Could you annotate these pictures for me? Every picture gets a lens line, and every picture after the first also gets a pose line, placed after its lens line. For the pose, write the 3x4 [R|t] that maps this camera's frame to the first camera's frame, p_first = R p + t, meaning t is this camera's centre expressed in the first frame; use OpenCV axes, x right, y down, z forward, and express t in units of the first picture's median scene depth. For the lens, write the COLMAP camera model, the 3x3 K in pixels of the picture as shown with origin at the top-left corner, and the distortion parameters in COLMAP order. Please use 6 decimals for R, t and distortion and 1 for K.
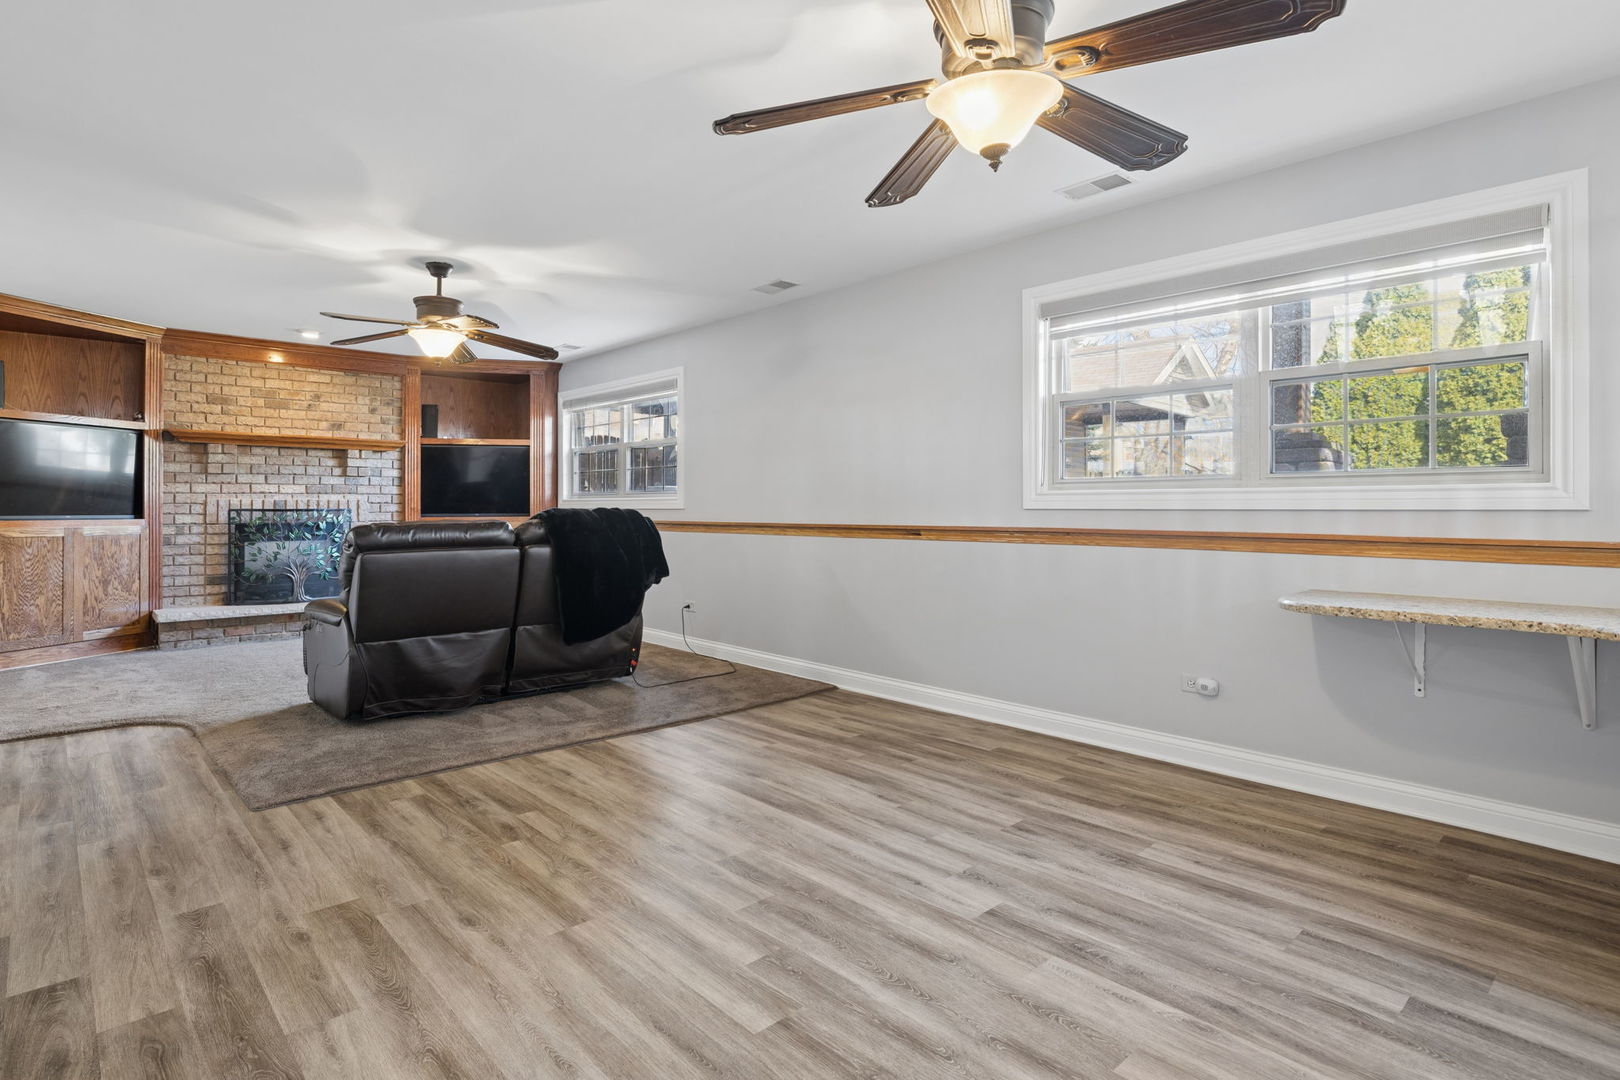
lens RADIAL K [[688.4, 0, 806.9], [0, 688.4, 537.9], [0, 0, 1]] dist [-0.011483, 0.010612]
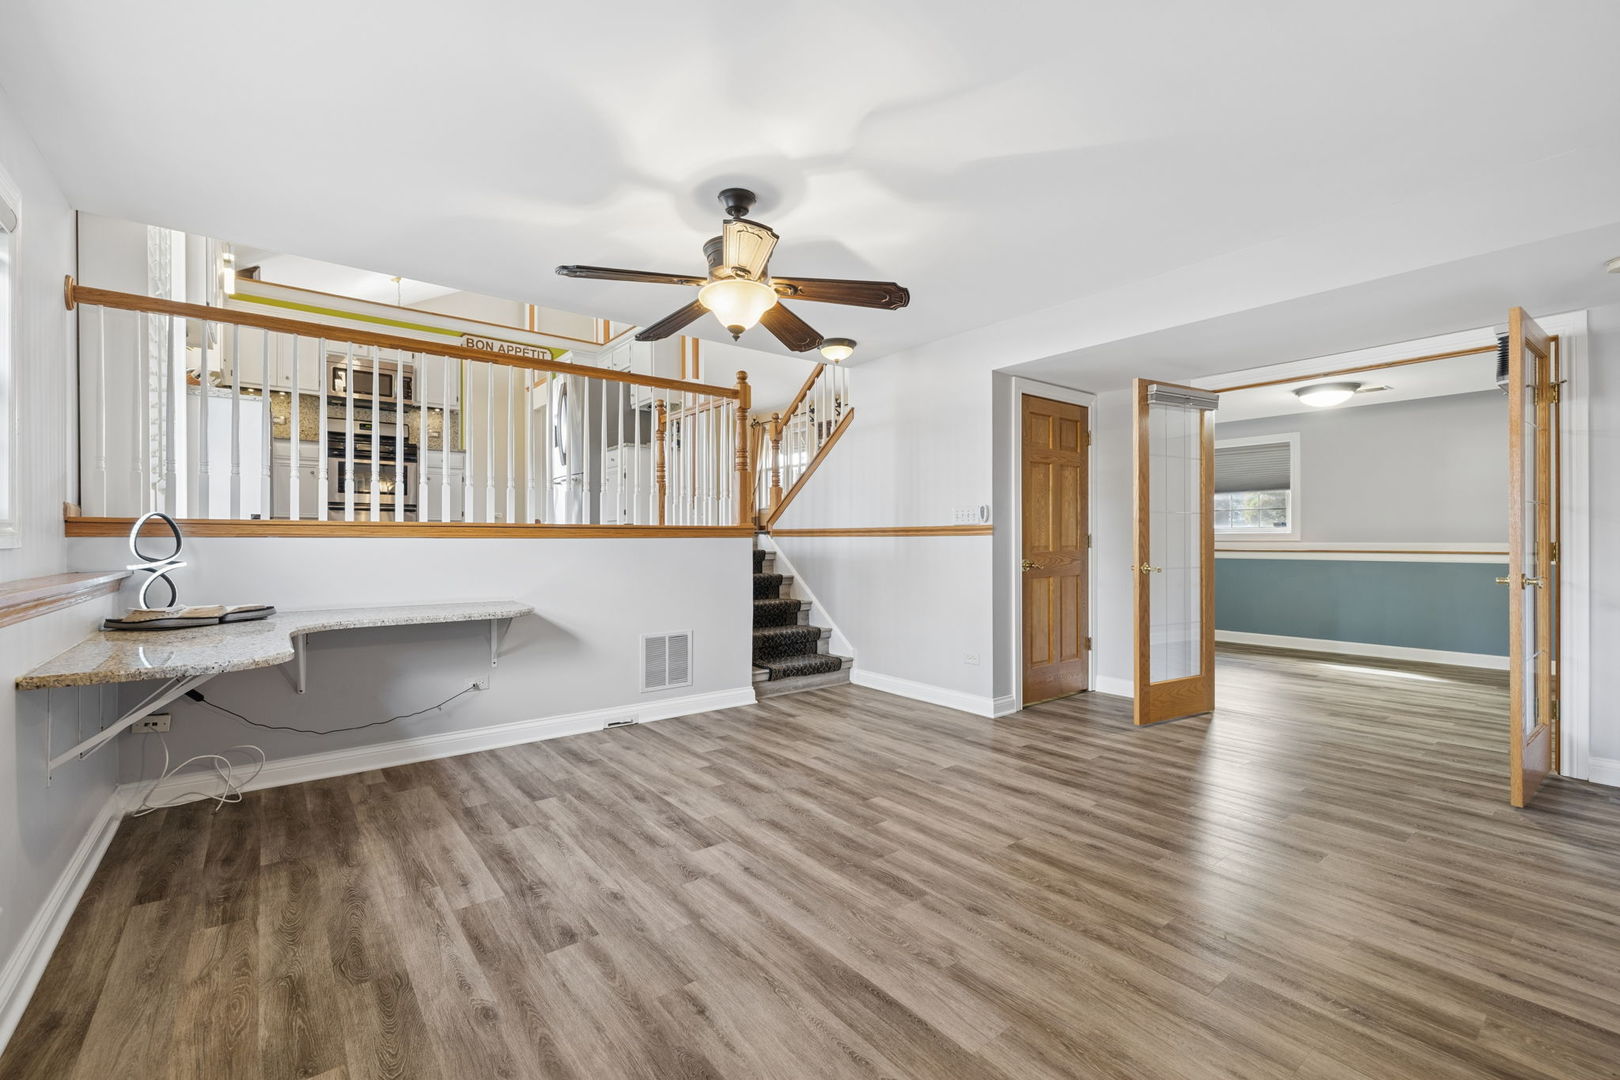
lens RADIAL K [[688.4, 0, 806.9], [0, 688.4, 537.9], [0, 0, 1]] dist [-0.011483, 0.010612]
pose [[-0.990883, 0.001462, 0.134715, -0.095729], [0.007386, 0.999027, 0.043483, -0.104512], [-0.134520, 0.044082, -0.989930, 2.104013]]
